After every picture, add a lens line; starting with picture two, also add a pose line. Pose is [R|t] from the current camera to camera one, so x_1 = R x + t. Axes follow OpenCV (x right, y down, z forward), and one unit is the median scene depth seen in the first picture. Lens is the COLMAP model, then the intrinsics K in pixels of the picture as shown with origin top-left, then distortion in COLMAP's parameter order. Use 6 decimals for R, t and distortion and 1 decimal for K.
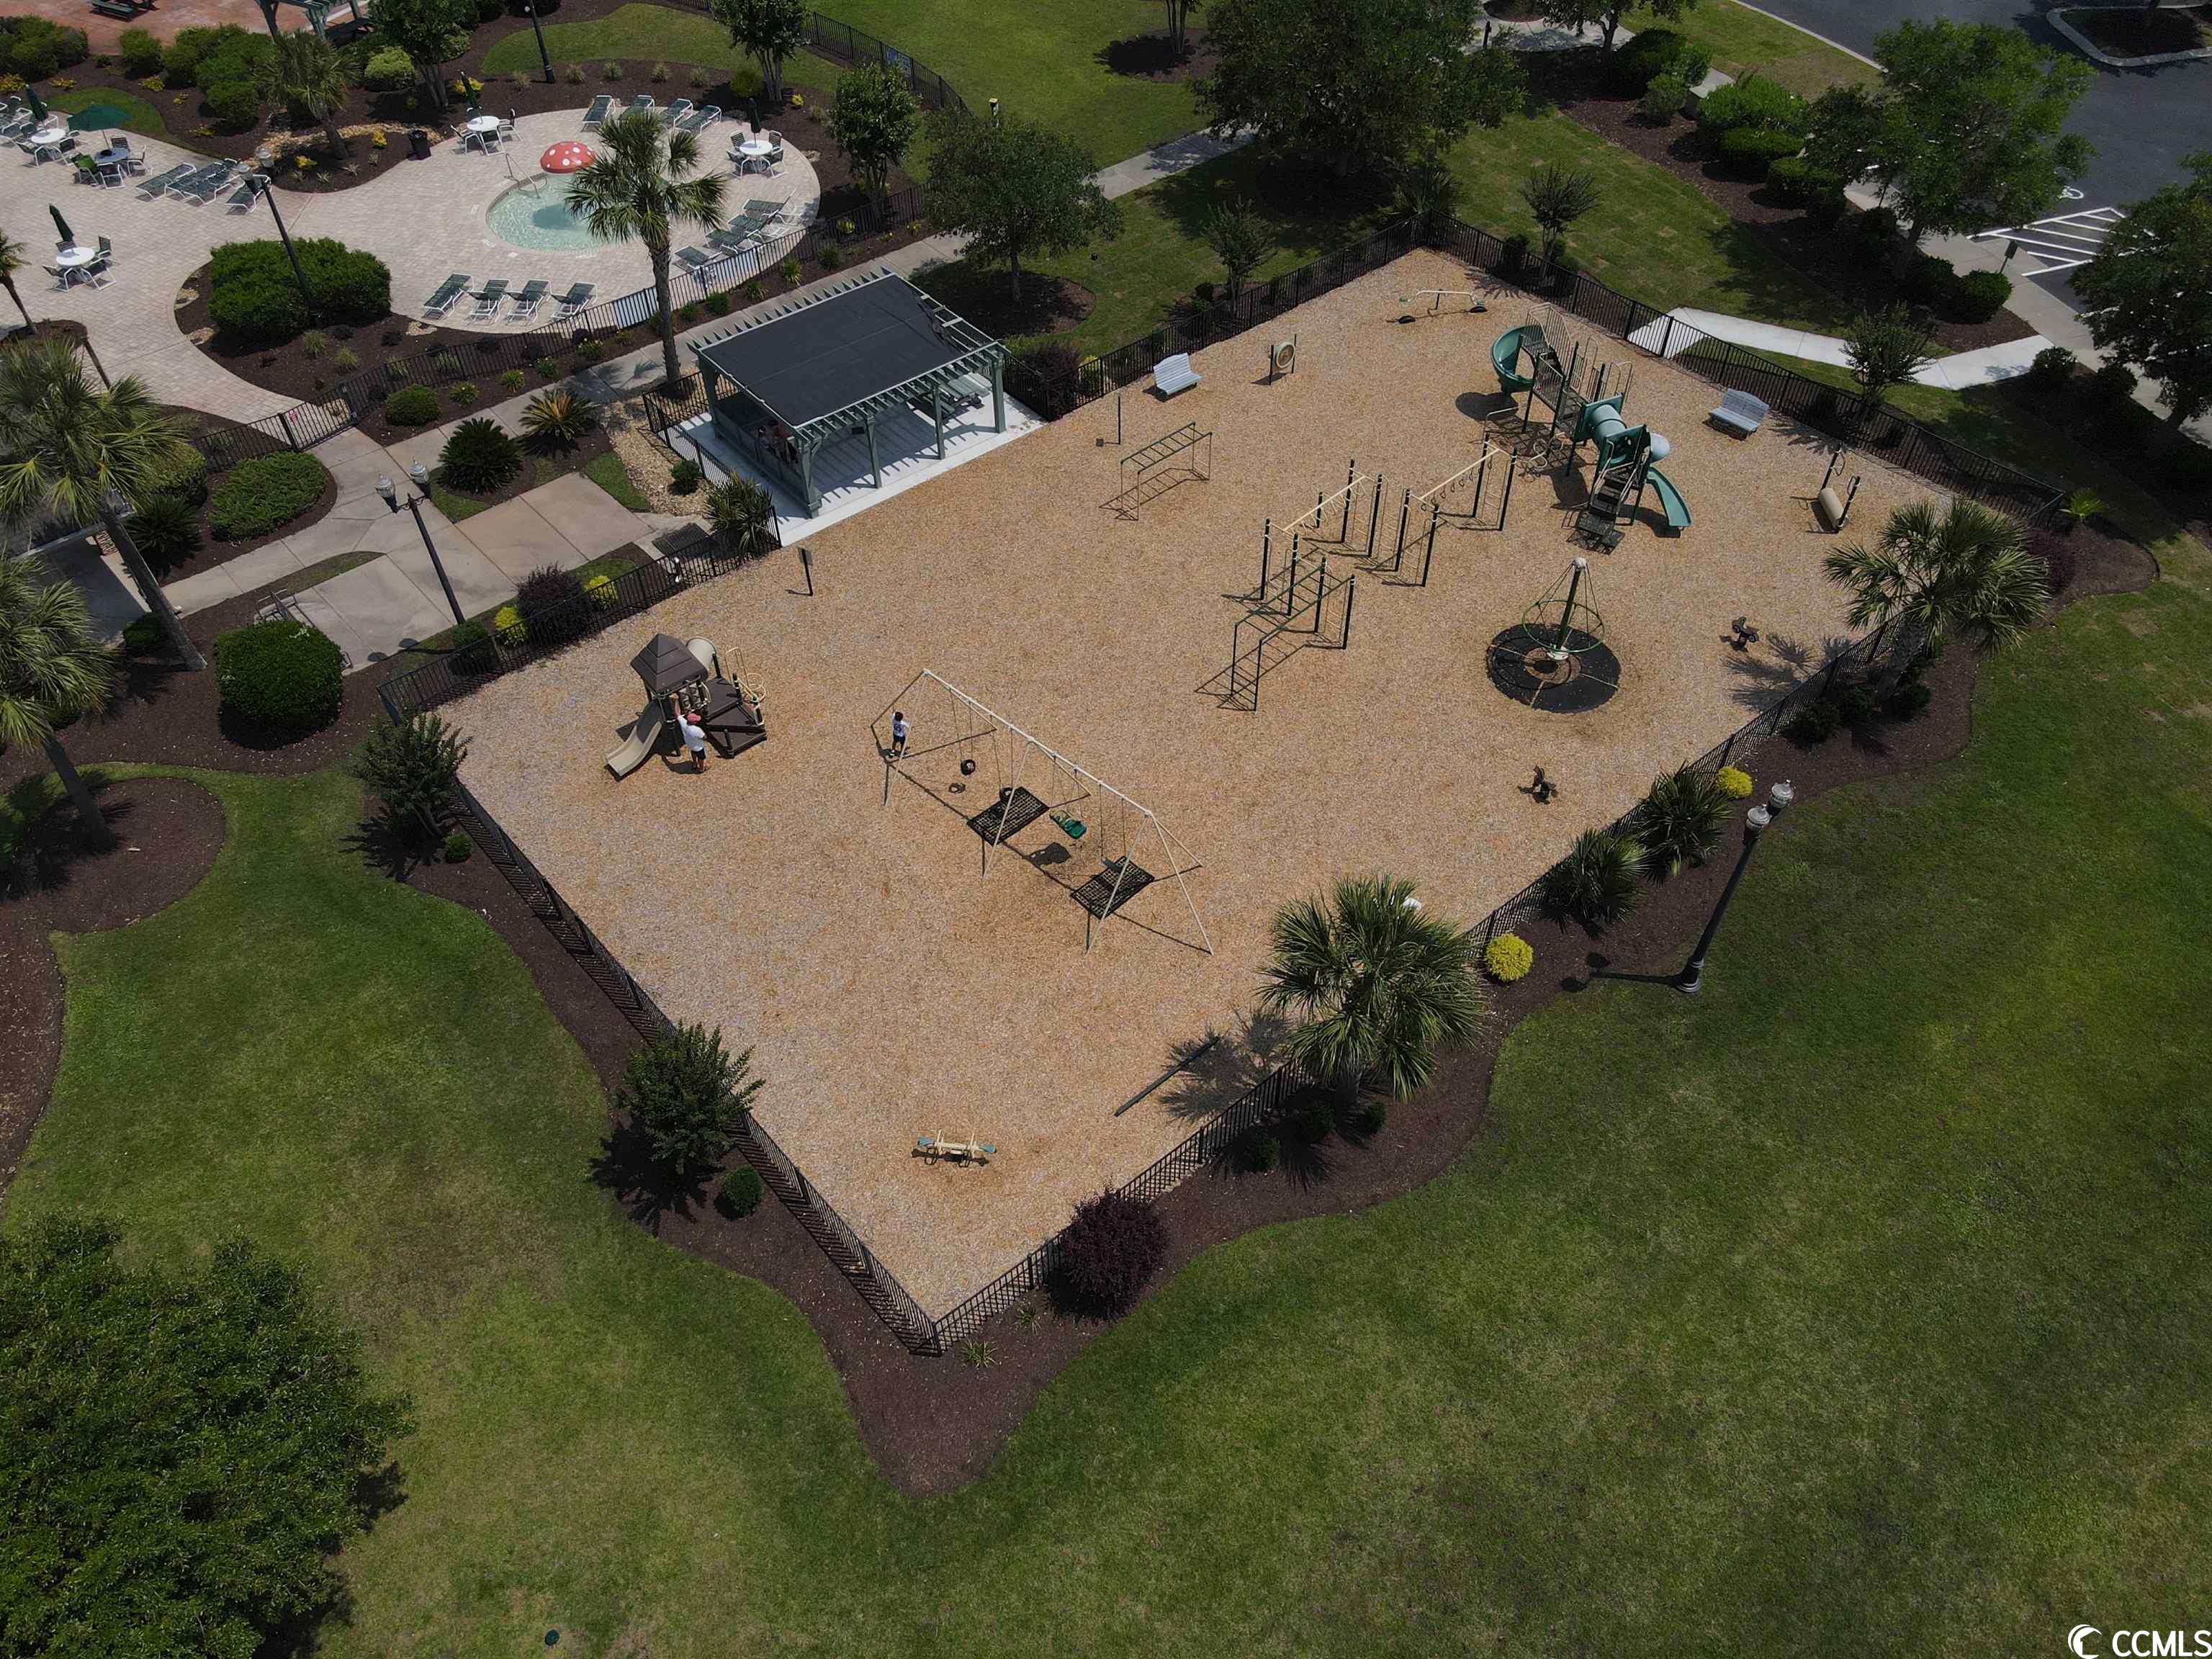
lens RADIAL K [[1601.7, 0, 1106.0], [0, 1601.7, 829.5], [0, 0, 1]] dist [0.029564, 0.003245]
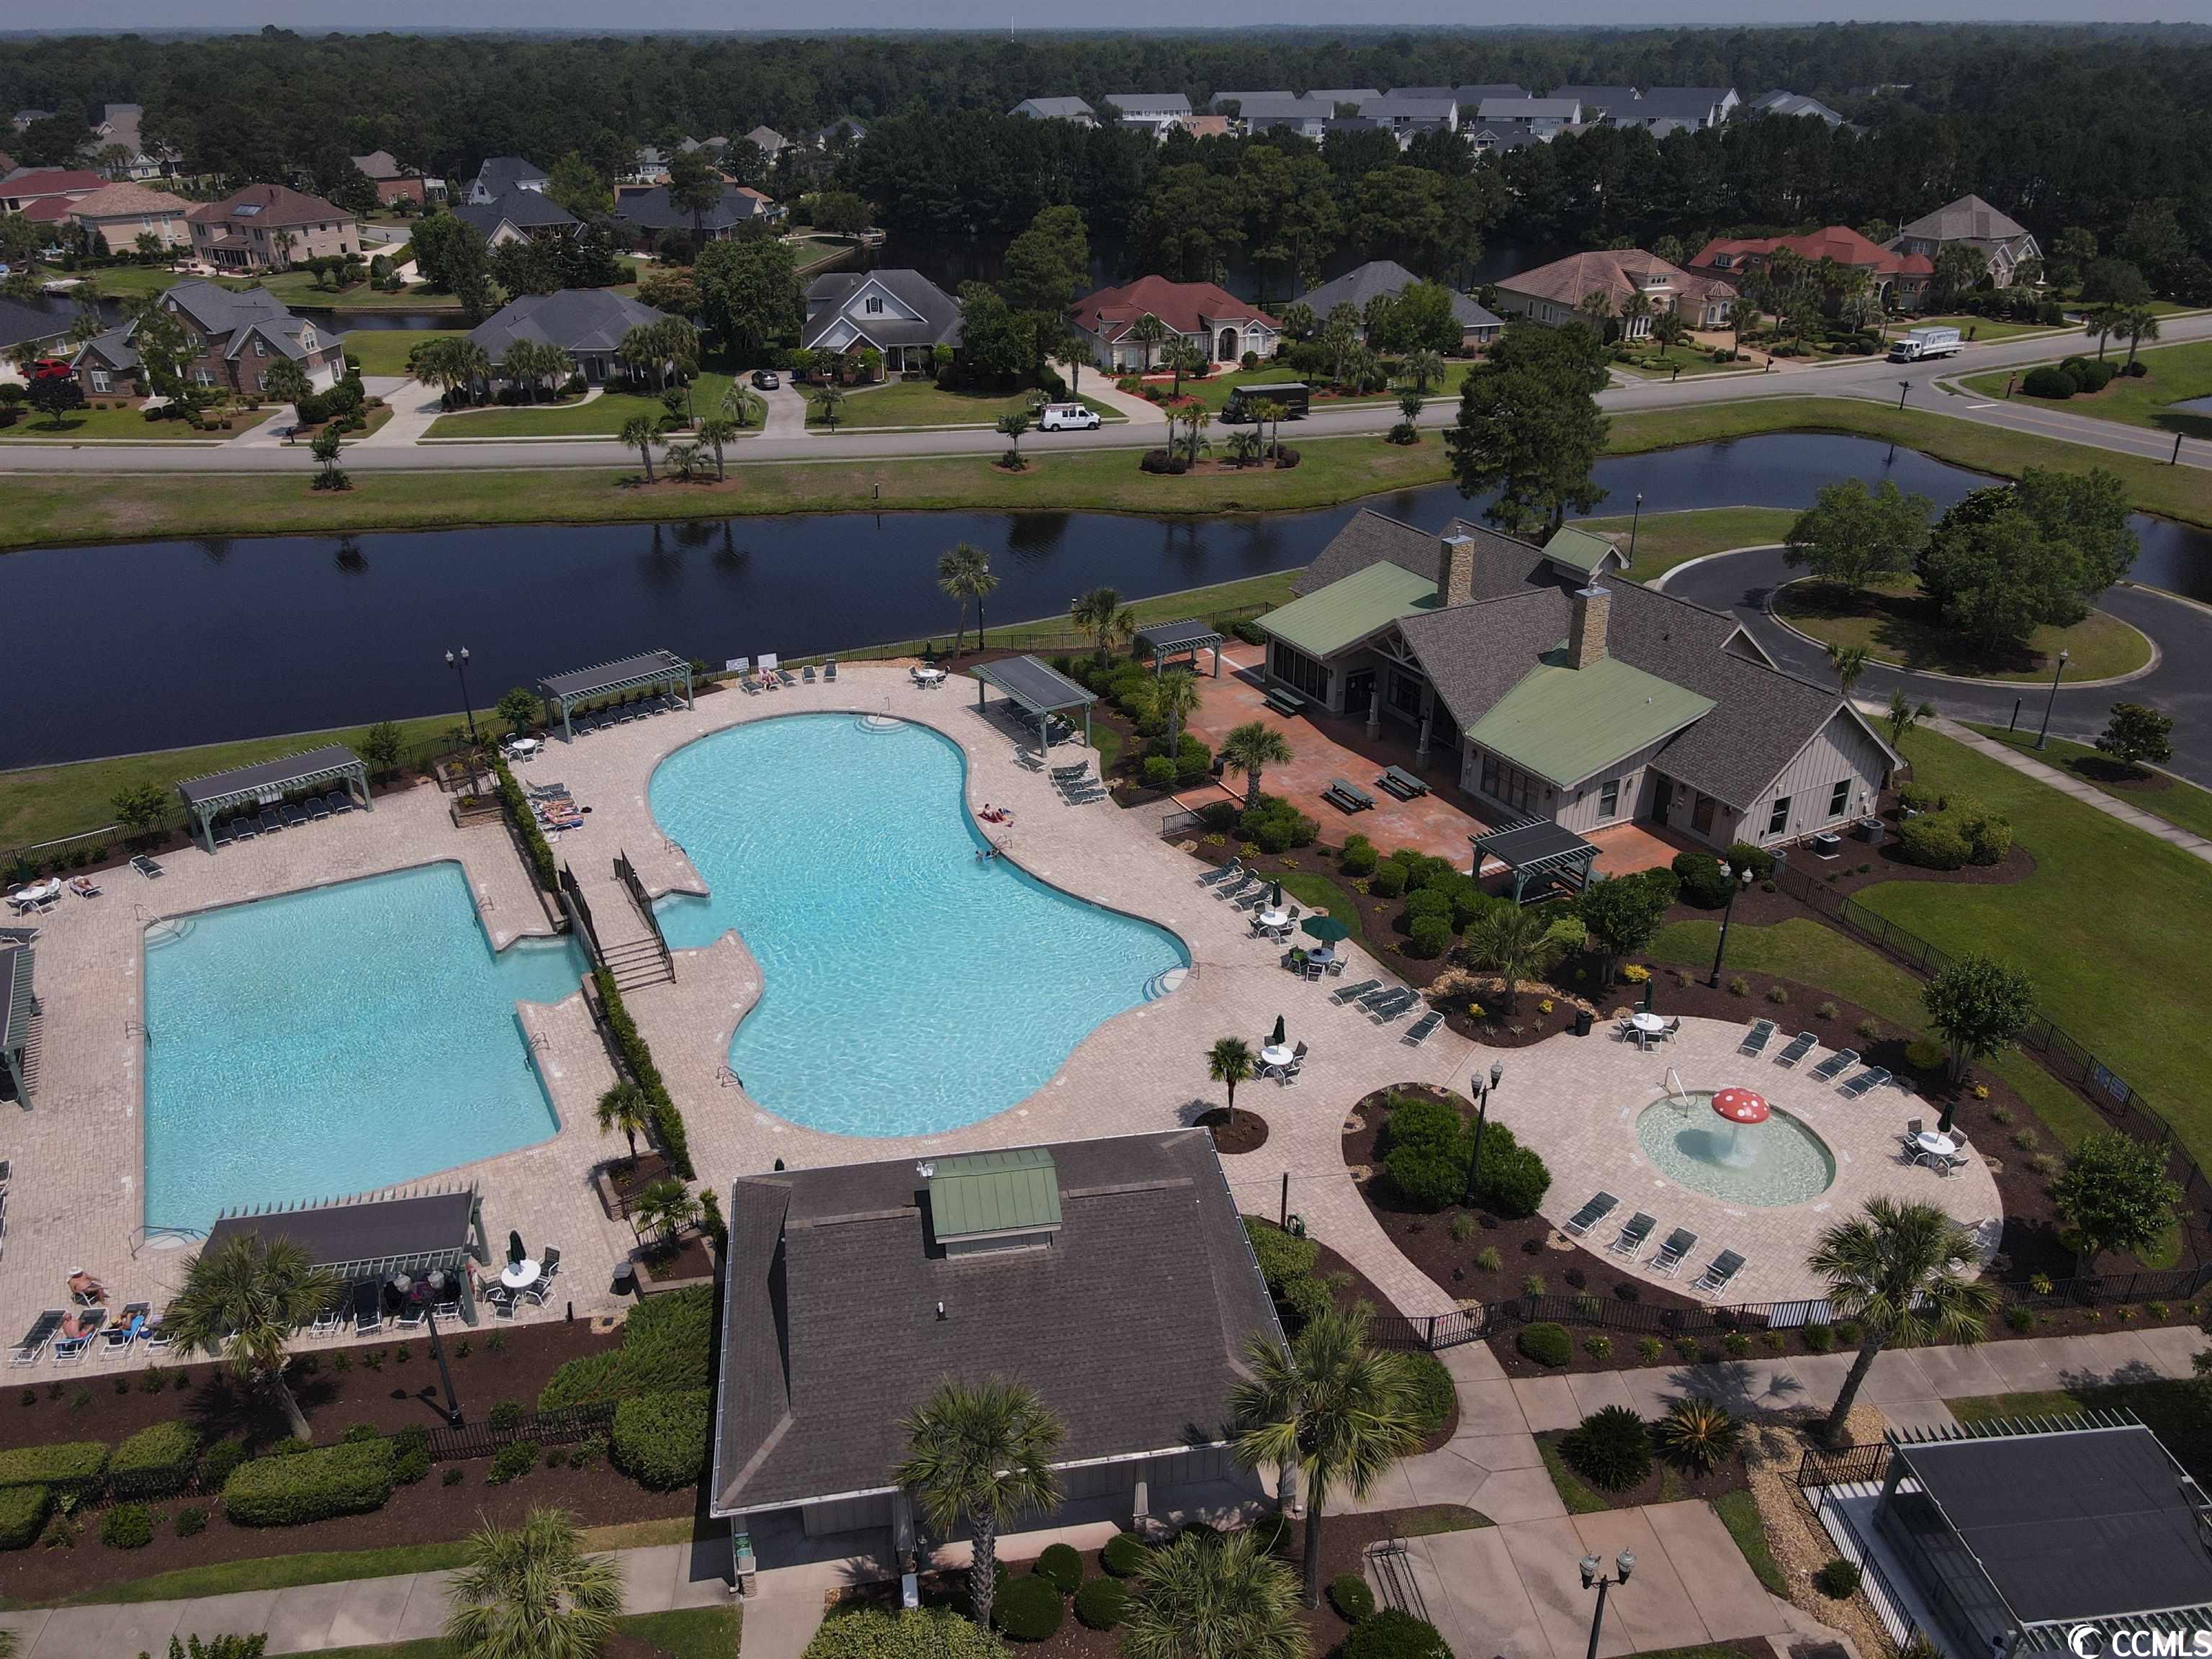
lens RADIAL K [[1601.7, 0, 1106.0], [0, 1601.7, 829.5], [0, 0, 1]] dist [0.029564, 0.003245]
pose [[0.845702, 0.264594, -0.463441, -0.264655], [-0.401273, 0.887797, -0.225383, -0.196870], [0.351806, 0.376573, 0.856986, -0.060330]]
